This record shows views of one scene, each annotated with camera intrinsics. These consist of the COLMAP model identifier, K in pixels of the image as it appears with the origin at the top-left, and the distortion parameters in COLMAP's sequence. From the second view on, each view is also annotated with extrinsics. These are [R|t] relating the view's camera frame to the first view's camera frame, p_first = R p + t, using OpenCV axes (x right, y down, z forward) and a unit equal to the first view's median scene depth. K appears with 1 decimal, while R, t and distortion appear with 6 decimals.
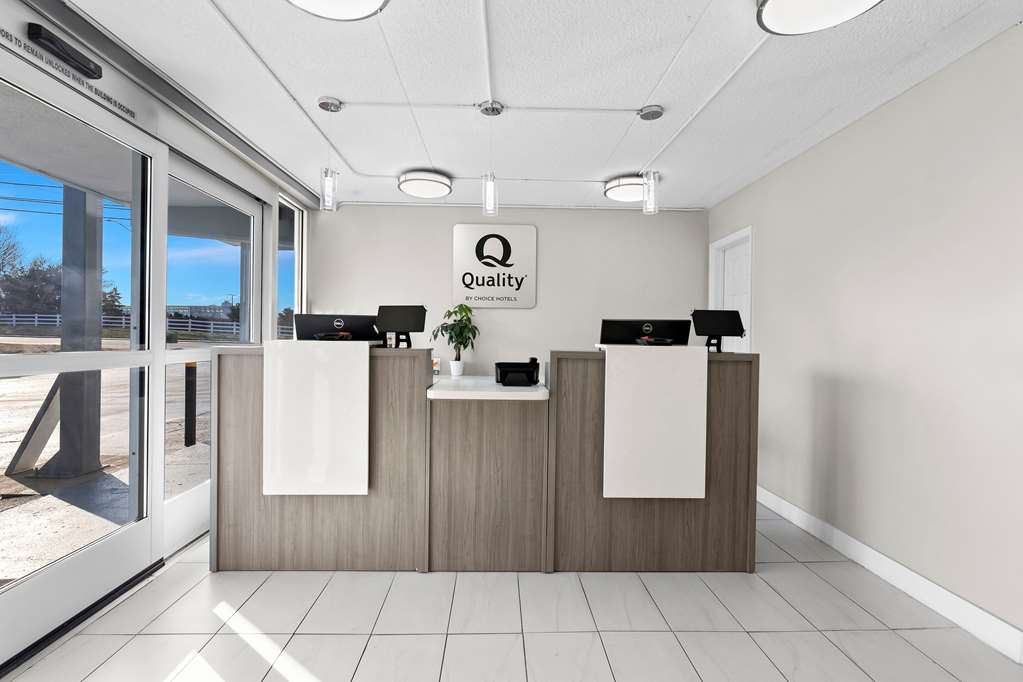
lens RADIAL K [[489.7, 0, 511.5], [0, 489.7, 341.0], [0, 0, 1]] dist [-0.000403, 0.000141]
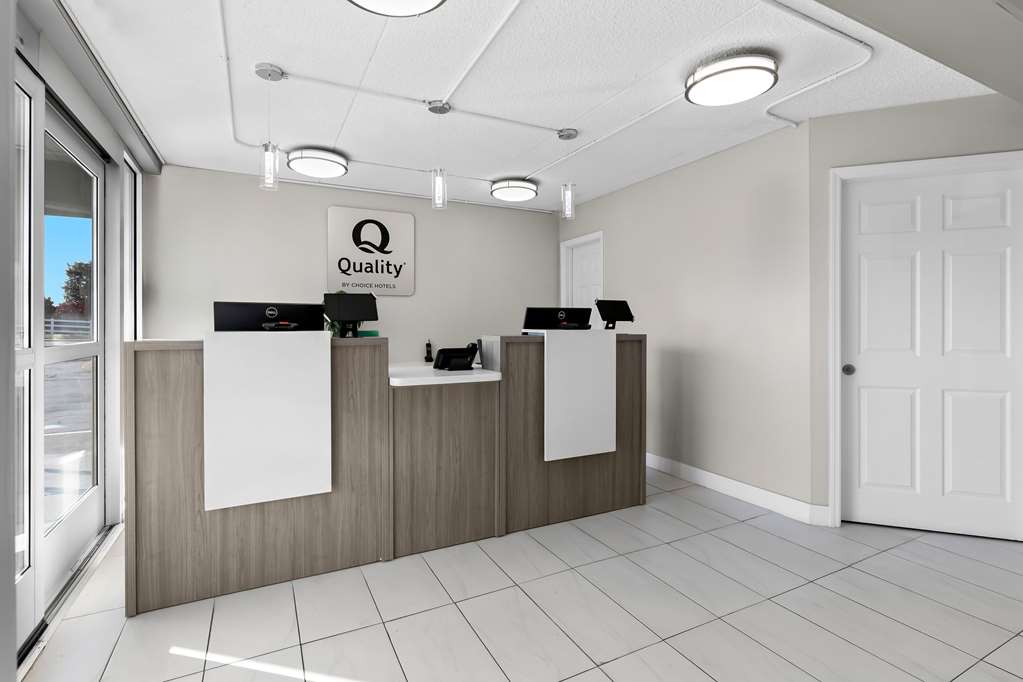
lens RADIAL K [[489.3, 0, 512.4], [0, 489.3, 327.8], [0, 0, 1]] dist [-0.001329, -0.000543]
pose [[0.901701, -0.017816, 0.431994, -0.359030], [0.016855, 0.999840, 0.006054, -0.005030], [-0.432032, 0.001822, 0.901856, -0.011149]]
